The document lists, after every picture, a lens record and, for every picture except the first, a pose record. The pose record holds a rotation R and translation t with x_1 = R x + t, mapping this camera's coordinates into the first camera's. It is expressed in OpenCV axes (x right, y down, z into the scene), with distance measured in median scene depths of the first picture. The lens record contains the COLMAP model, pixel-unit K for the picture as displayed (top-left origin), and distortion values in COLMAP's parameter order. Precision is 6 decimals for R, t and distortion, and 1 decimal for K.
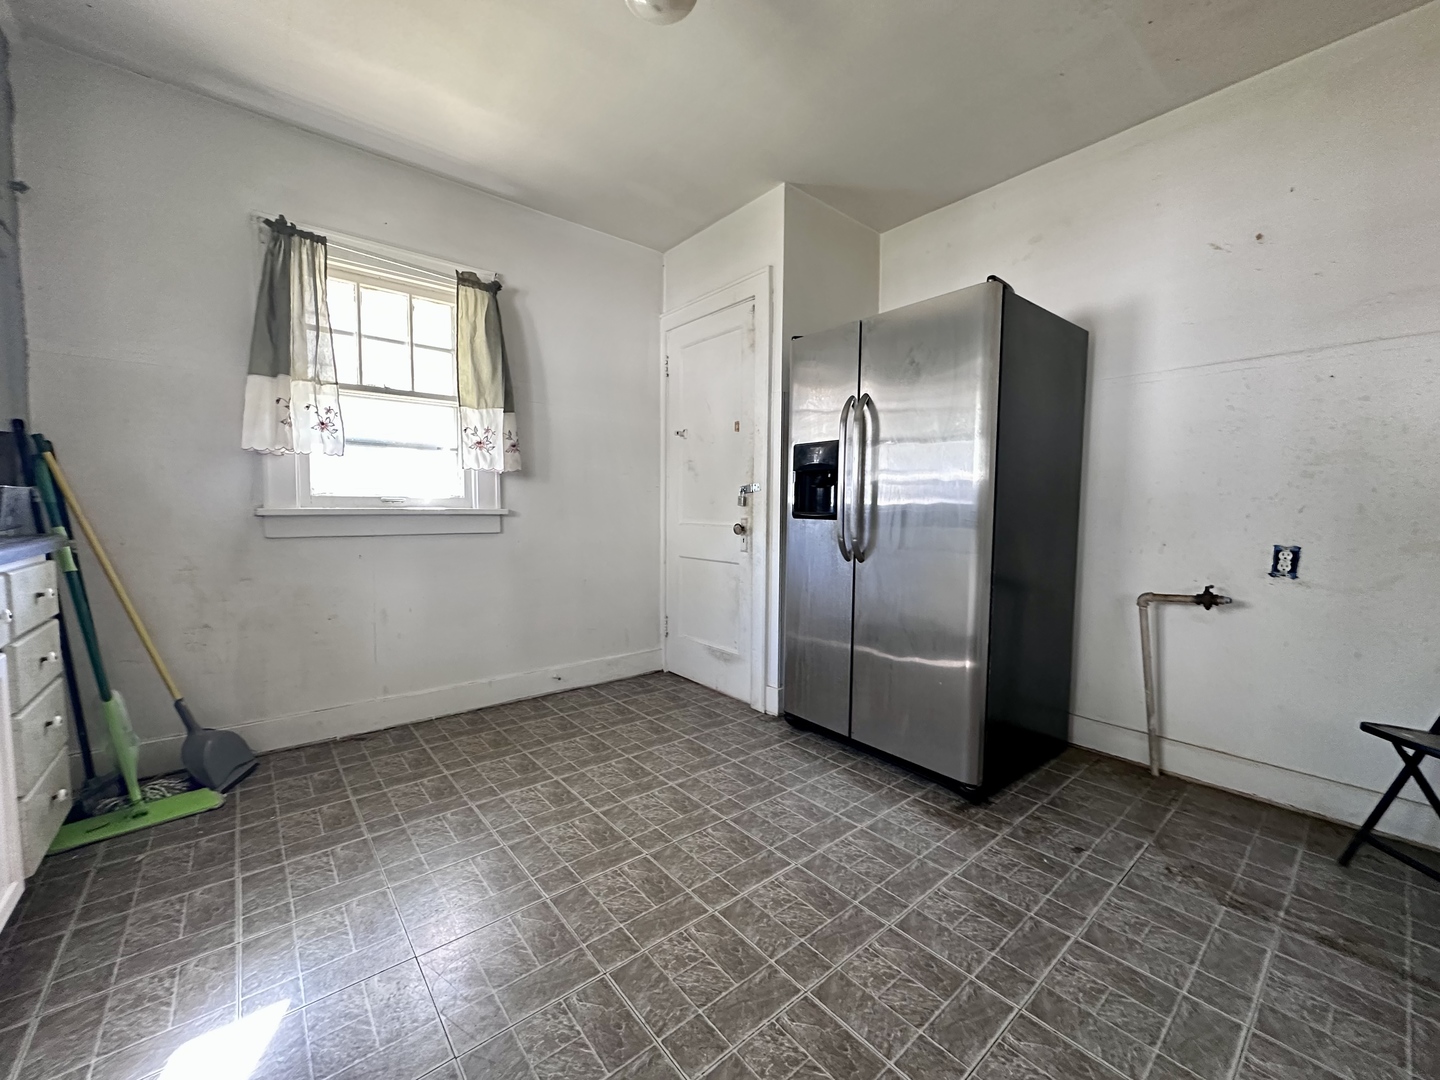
lens RADIAL K [[574.8, 0, 713.7], [0, 574.8, 540.9], [0, 0, 1]] dist [0.009654, 0.000146]
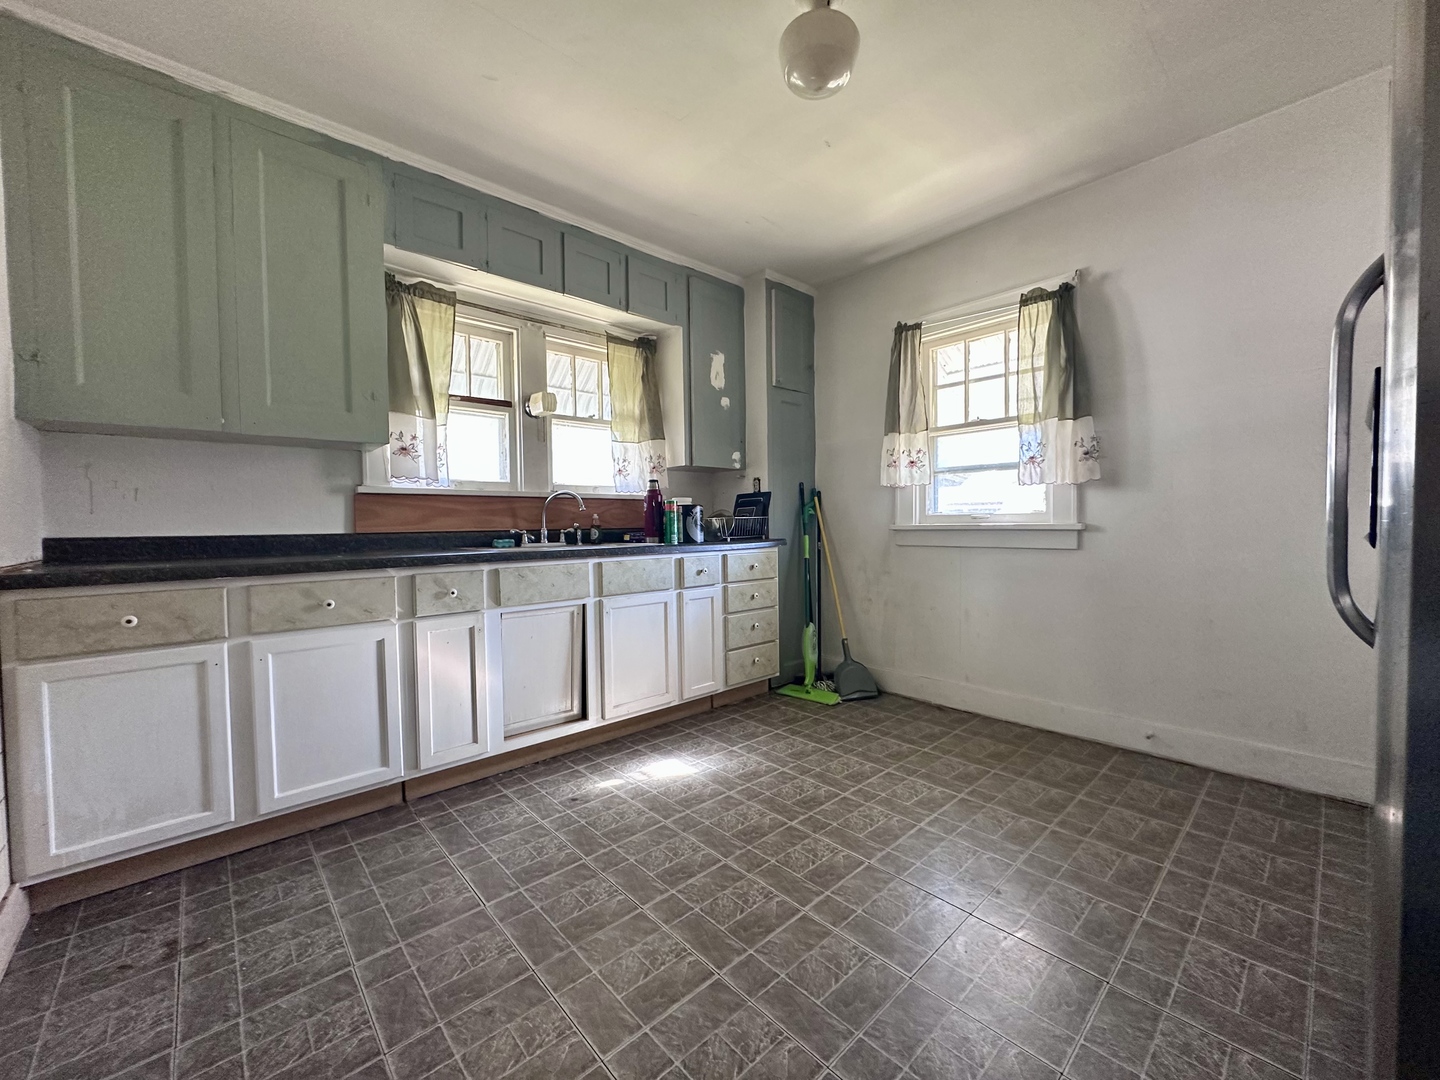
lens RADIAL K [[574.8, 0, 714.9], [0, 574.8, 540.4], [0, 0, 1]] dist [0.009654, 0.000146]
pose [[0.060649, 0.032330, -0.997635, 0.591910], [-0.038484, 0.998808, 0.030029, -0.039985], [0.997417, 0.036572, 0.061820, 0.422112]]
